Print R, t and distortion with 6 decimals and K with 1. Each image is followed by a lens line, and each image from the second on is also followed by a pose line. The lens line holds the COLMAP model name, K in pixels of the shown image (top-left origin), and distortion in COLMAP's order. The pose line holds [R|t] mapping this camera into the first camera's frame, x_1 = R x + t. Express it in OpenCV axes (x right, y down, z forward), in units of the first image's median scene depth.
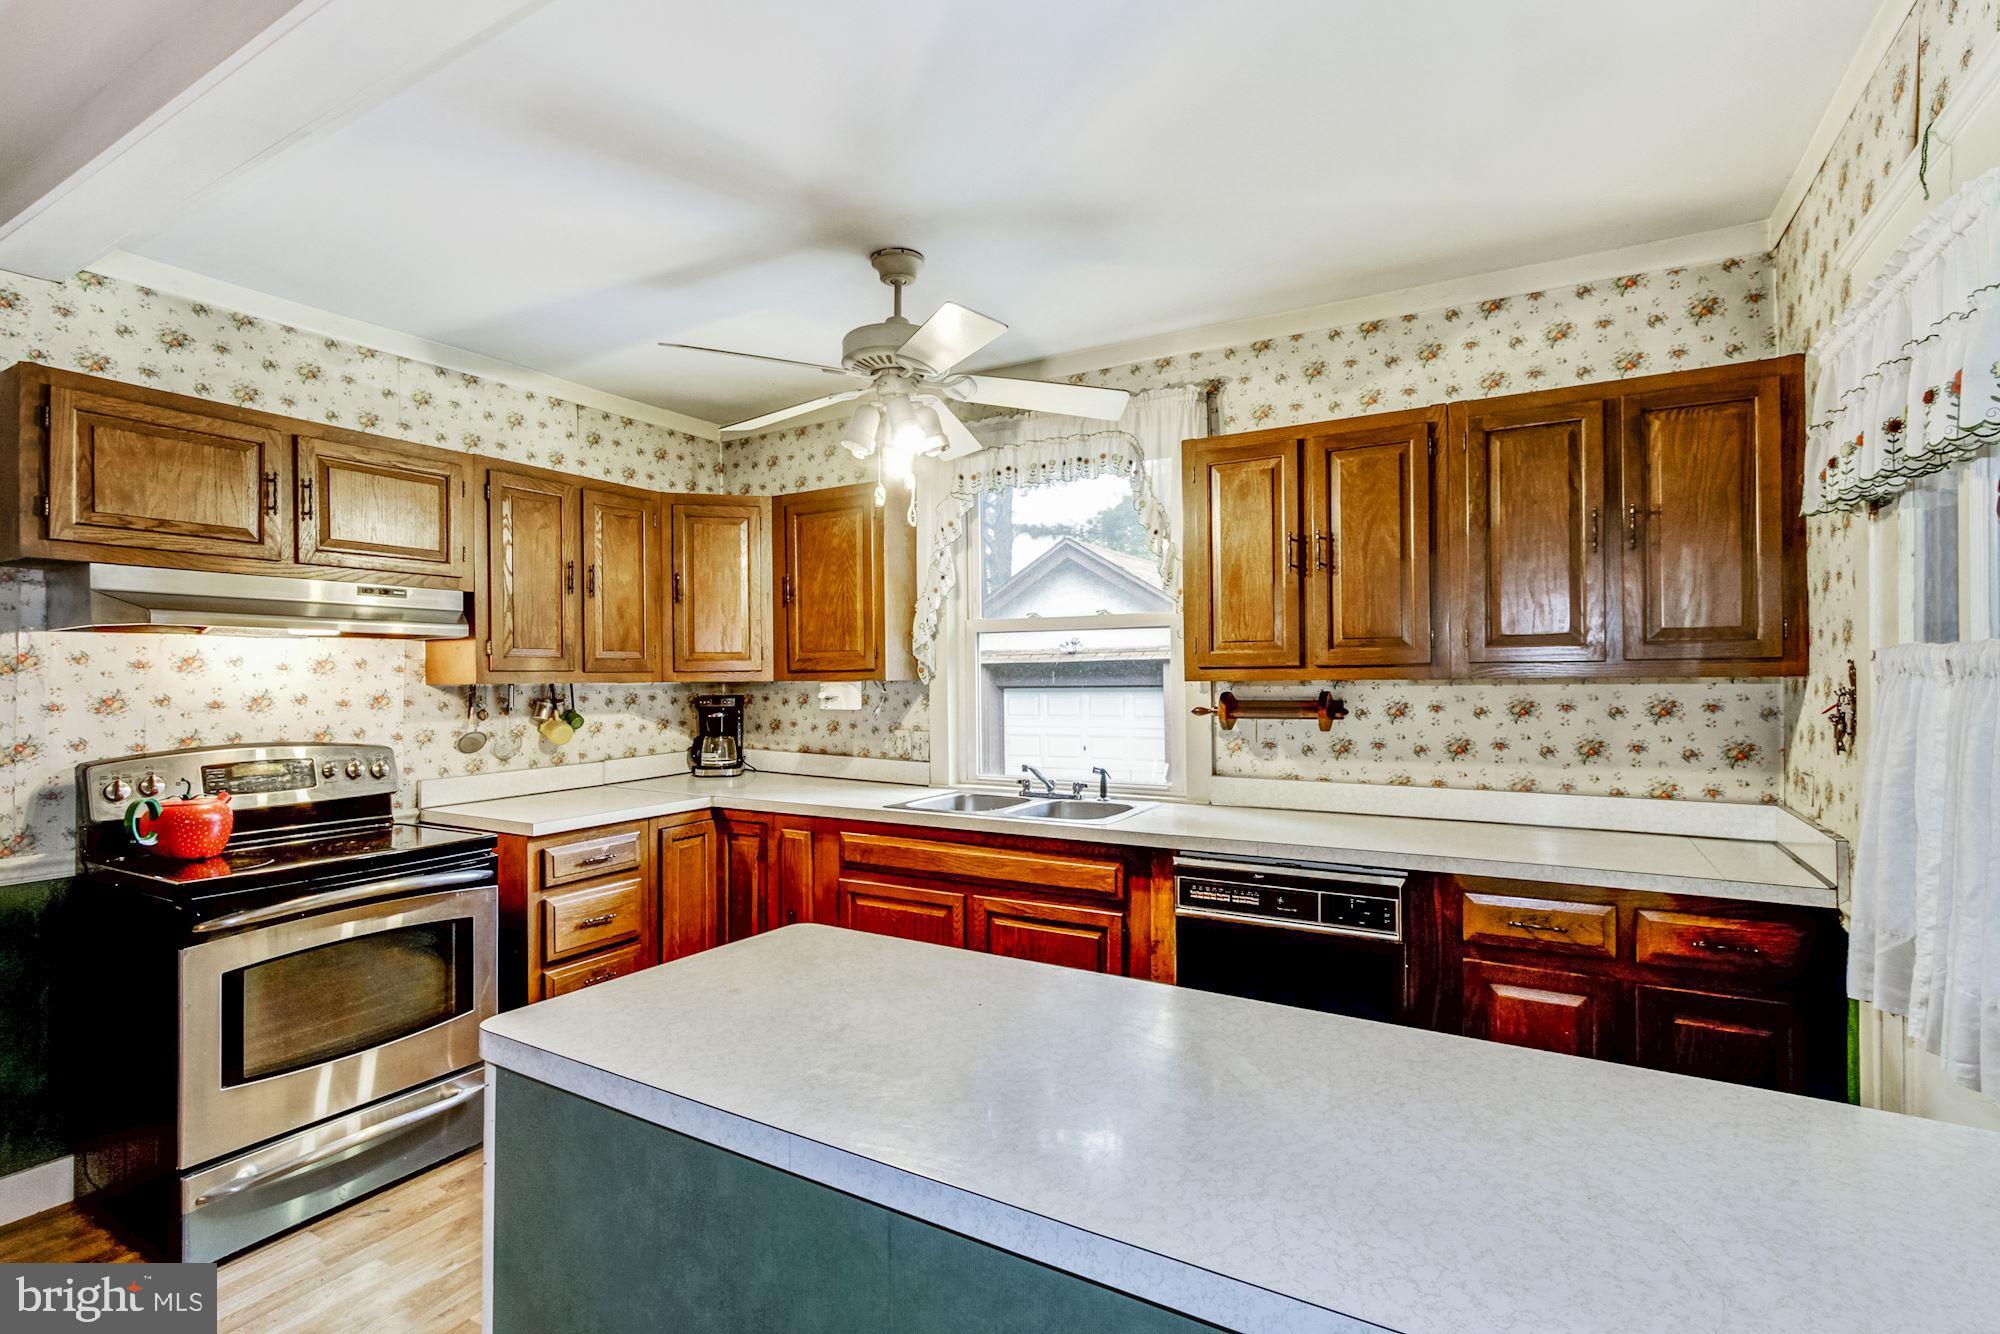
lens RADIAL K [[937.9, 0, 1017.2], [0, 937.9, 676.5], [0, 0, 1]] dist [-0.007870, 0.003621]
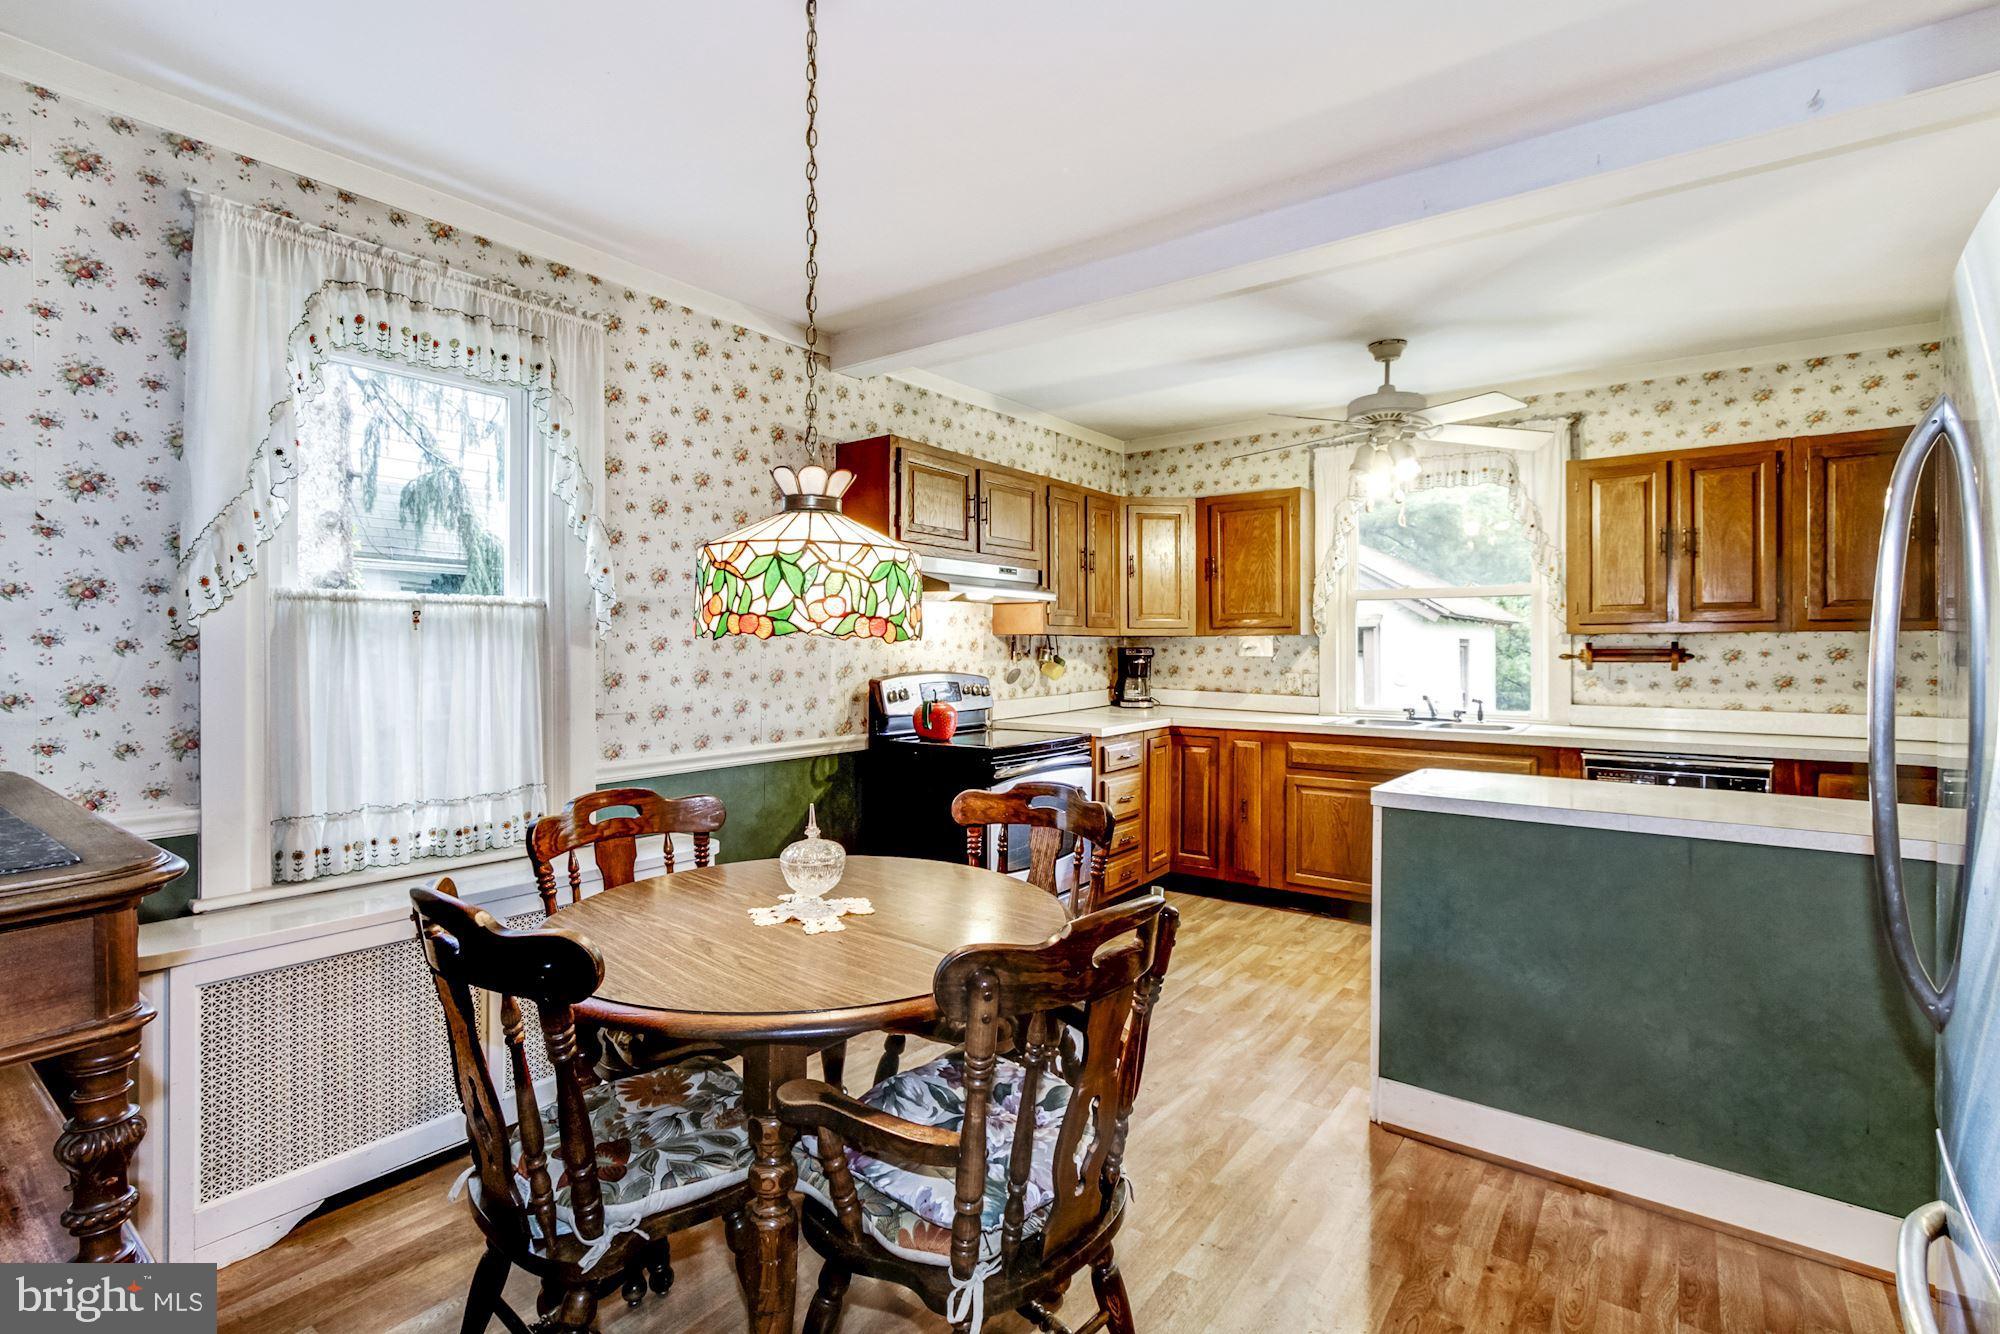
lens RADIAL K [[937.9, 0, 1007.4], [0, 937.9, 649.1], [0, 0, 1]] dist [-0.007870, 0.003621]
pose [[0.993947, 0.006539, -0.109667, -0.487258], [-0.006394, 0.999978, 0.001674, 0.030301], [0.109676, -0.000963, 0.993967, -0.465833]]
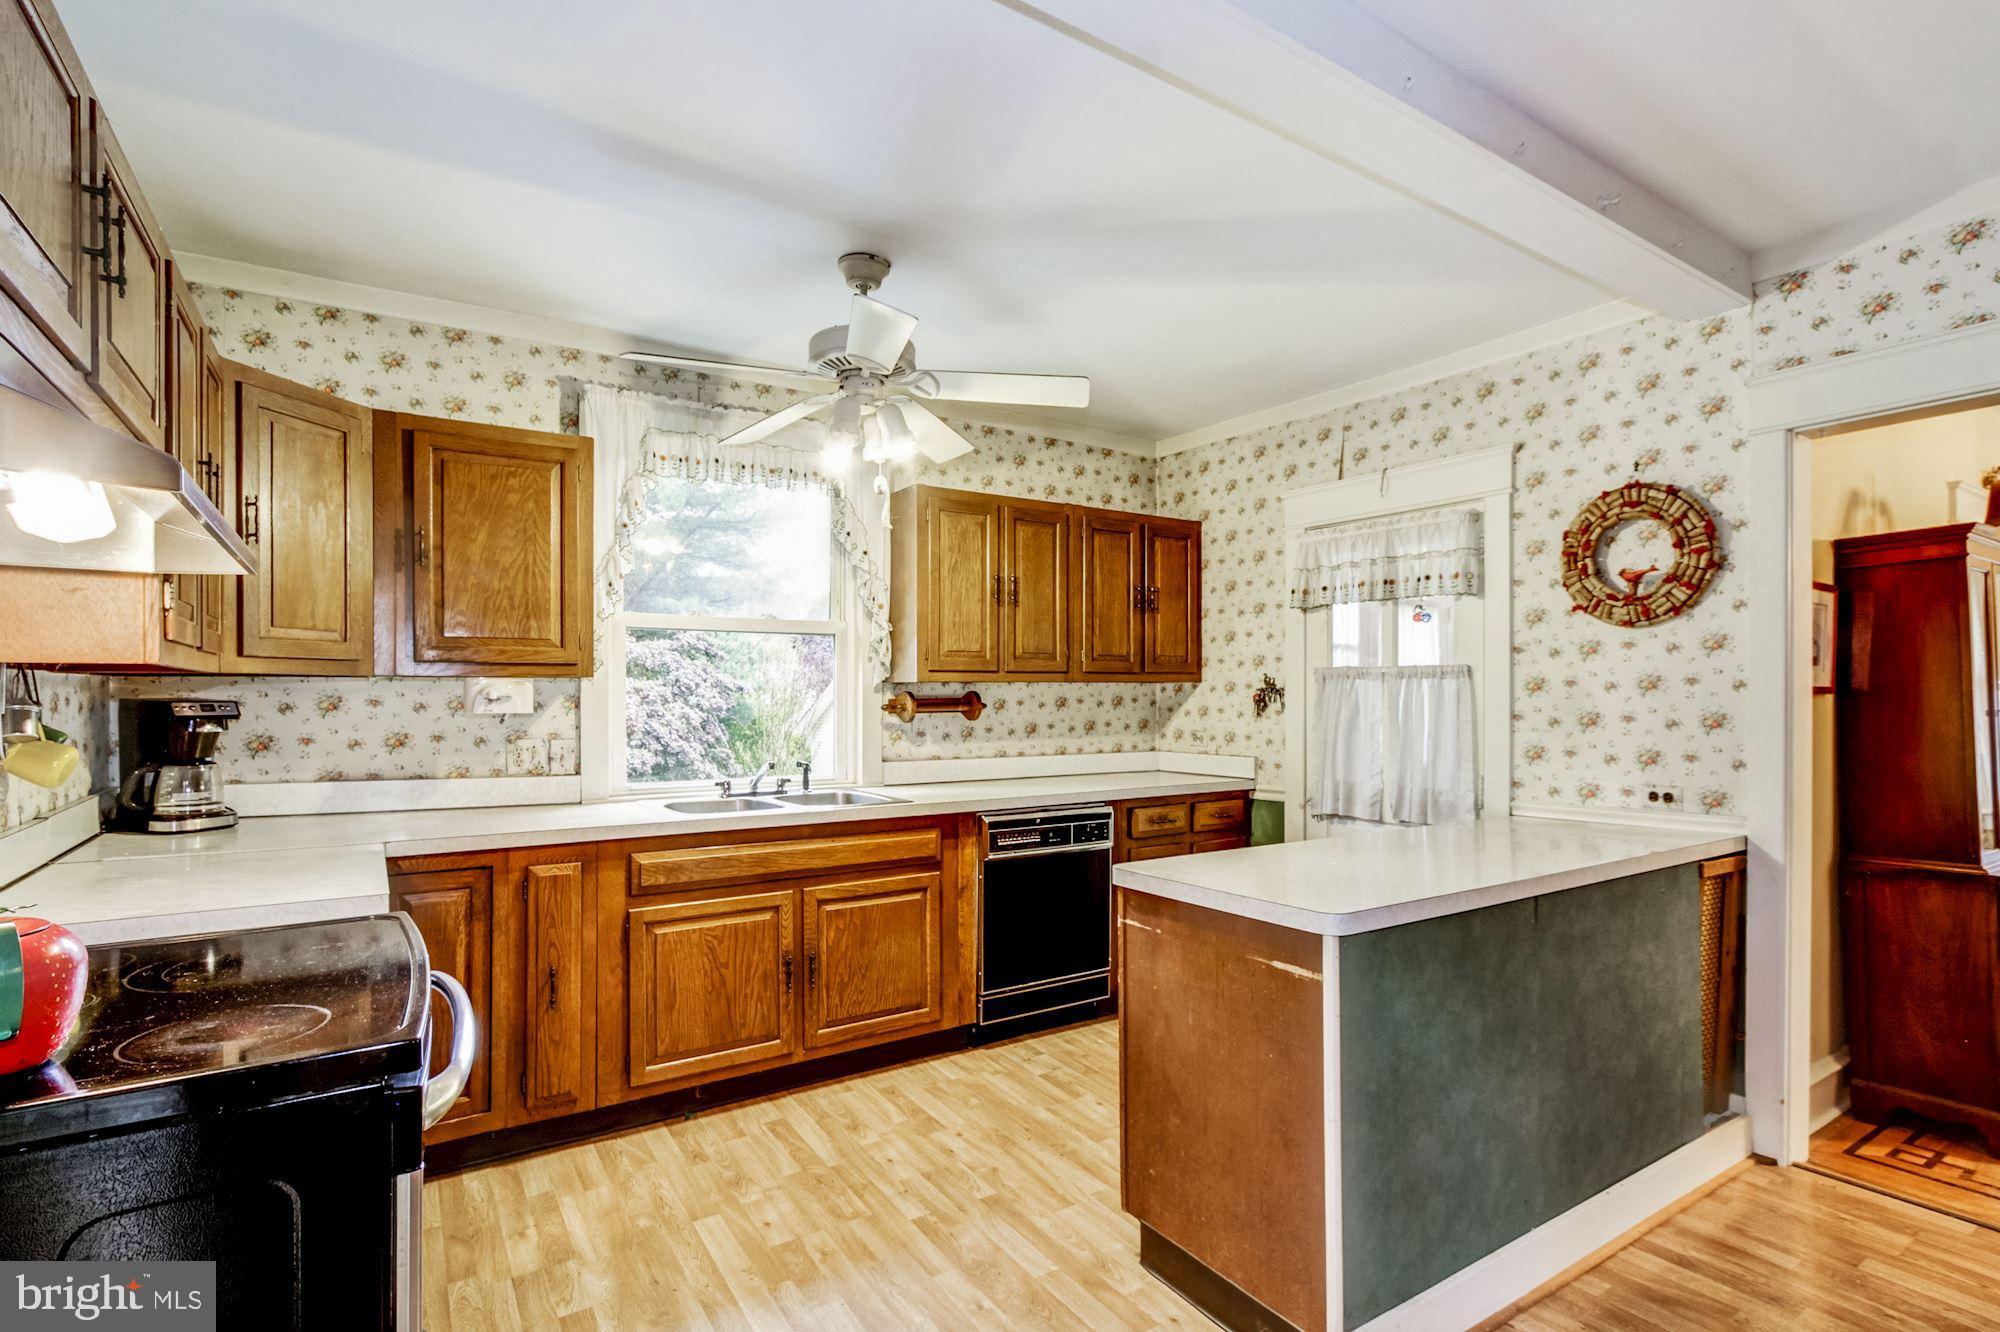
lens RADIAL K [[937.9, 0, 980.5], [0, 937.9, 698.6], [0, 0, 1]] dist [-0.007870, 0.003621]
pose [[0.461010, 0.002295, 0.887392, -0.852681], [-0.001586, 0.999997, -0.001763, 0.028779], [-0.887394, -0.000595, 0.461012, 0.360130]]
